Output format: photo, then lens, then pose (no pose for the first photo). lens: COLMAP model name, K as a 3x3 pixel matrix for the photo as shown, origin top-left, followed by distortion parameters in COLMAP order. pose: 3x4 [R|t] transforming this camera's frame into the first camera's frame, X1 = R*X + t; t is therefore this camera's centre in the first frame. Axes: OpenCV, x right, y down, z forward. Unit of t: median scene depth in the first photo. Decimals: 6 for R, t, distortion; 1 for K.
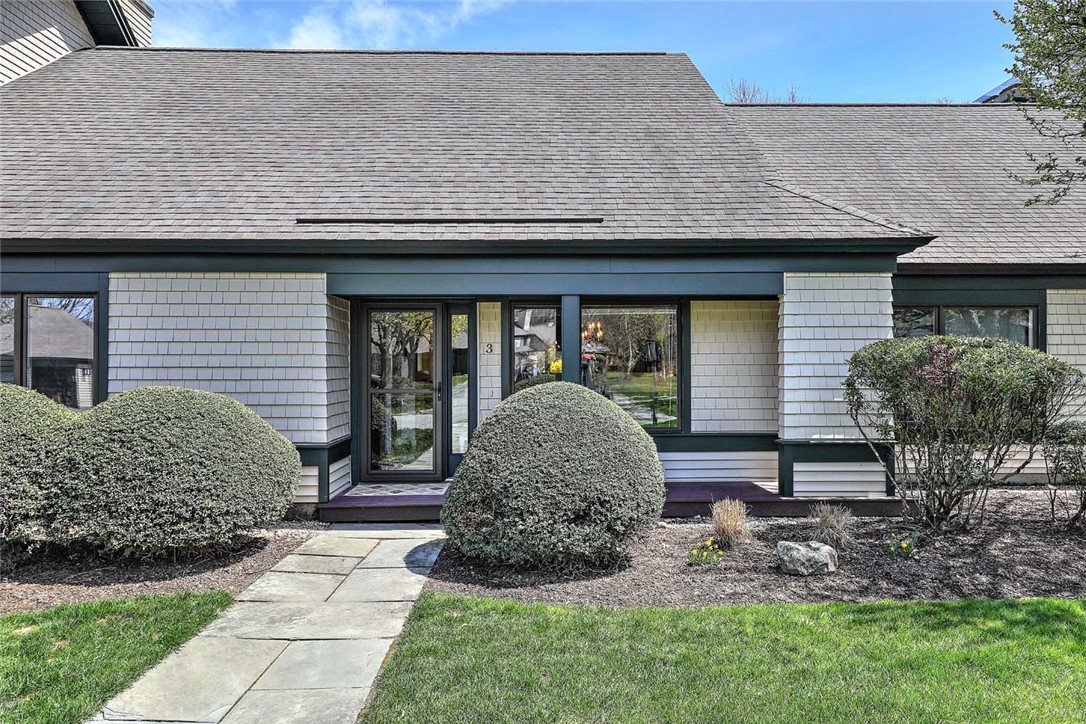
lens RADIAL K [[705.9, 0, 540.1], [0, 705.9, 362.9], [0, 0, 1]] dist [0.015847, 0.000421]
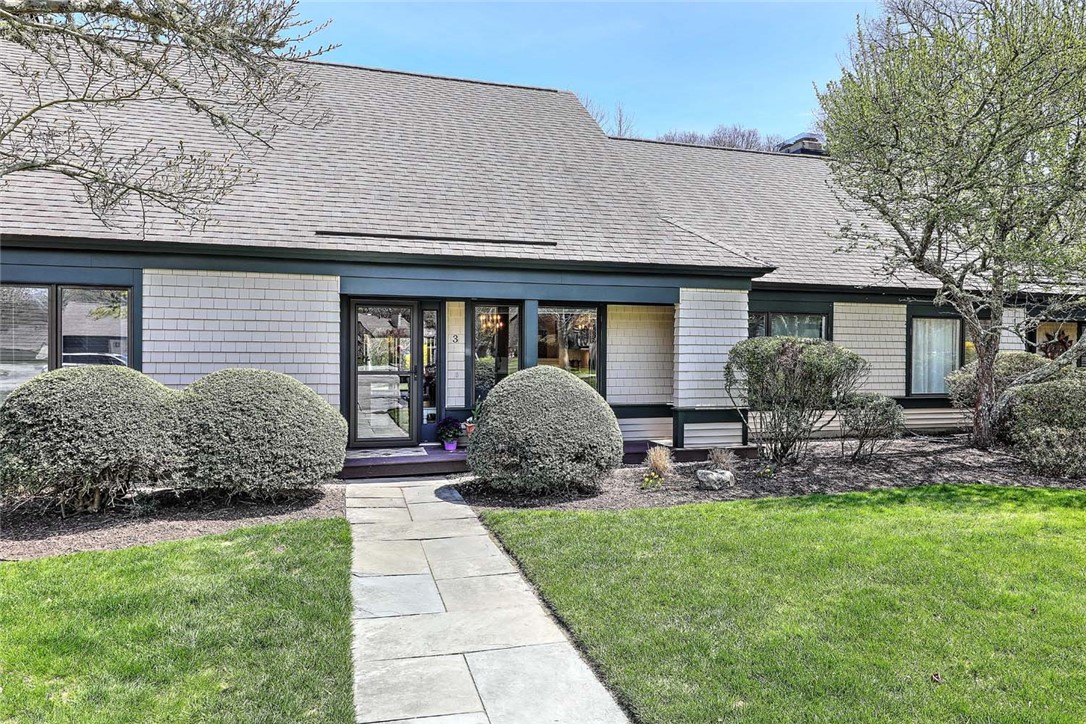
lens RADIAL K [[705.9, 0, 545.9], [0, 705.9, 361.5], [0, 0, 1]] dist [0.015847, 0.000421]
pose [[0.963945, 0.004933, 0.266057, -0.286455], [-0.010141, 0.999783, 0.018205, -0.005415], [-0.265909, -0.020246, 0.963785, -0.280086]]
